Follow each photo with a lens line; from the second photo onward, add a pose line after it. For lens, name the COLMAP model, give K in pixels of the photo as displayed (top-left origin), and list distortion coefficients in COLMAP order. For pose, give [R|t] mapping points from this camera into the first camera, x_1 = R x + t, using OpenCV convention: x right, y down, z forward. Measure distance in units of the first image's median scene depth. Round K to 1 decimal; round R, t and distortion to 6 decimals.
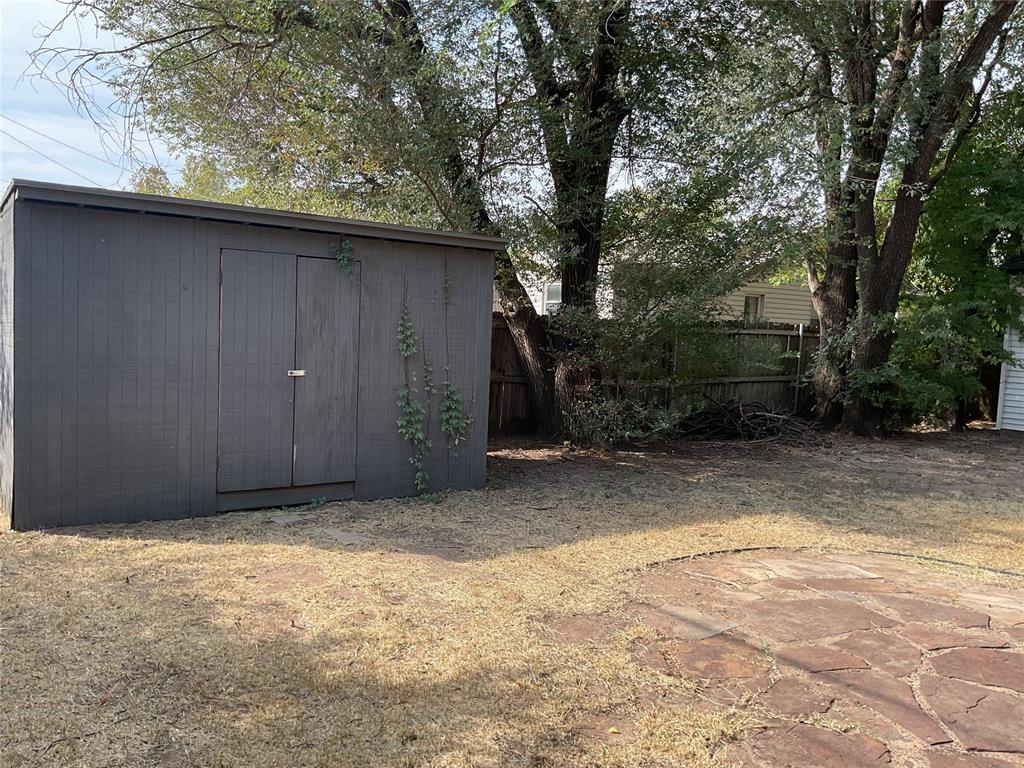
lens RADIAL K [[857.7, 0, 508.1], [0, 857.7, 377.1], [0, 0, 1]] dist [0.104410, -0.186645]
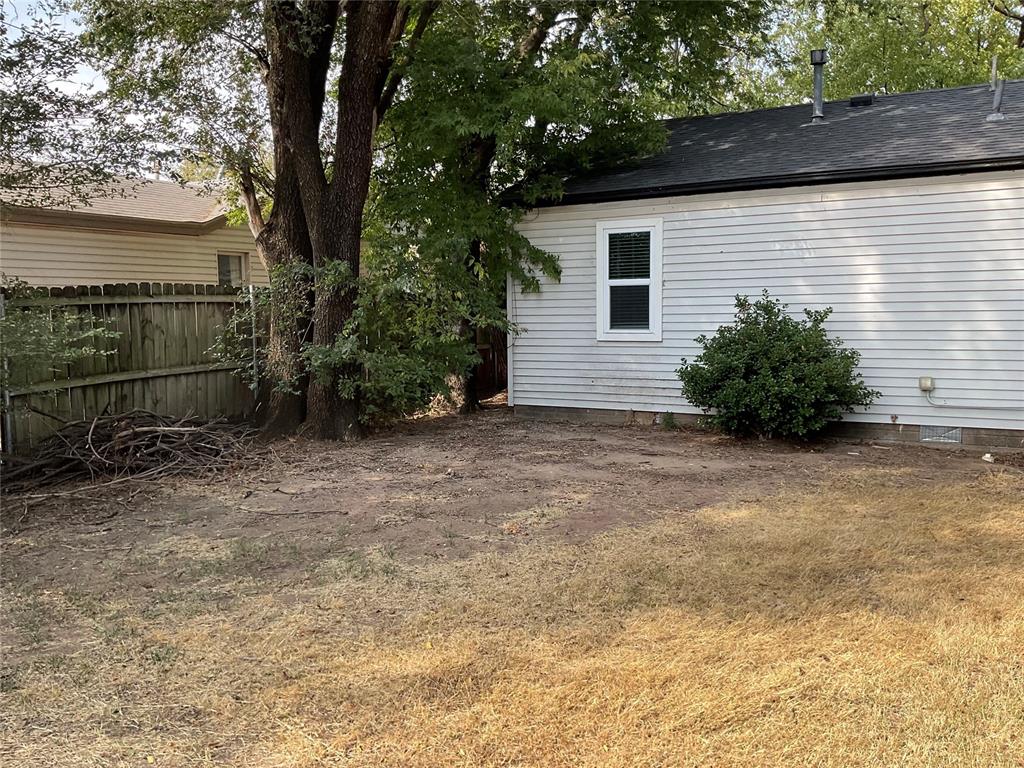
lens RADIAL K [[857.7, 0, 510.6], [0, 857.7, 379.9], [0, 0, 1]] dist [0.104410, -0.186645]
pose [[0.918427, -0.095080, 0.383995, 0.270588], [0.080726, 0.995307, 0.053366, -0.005656], [-0.387266, -0.018014, 0.921792, 0.287150]]
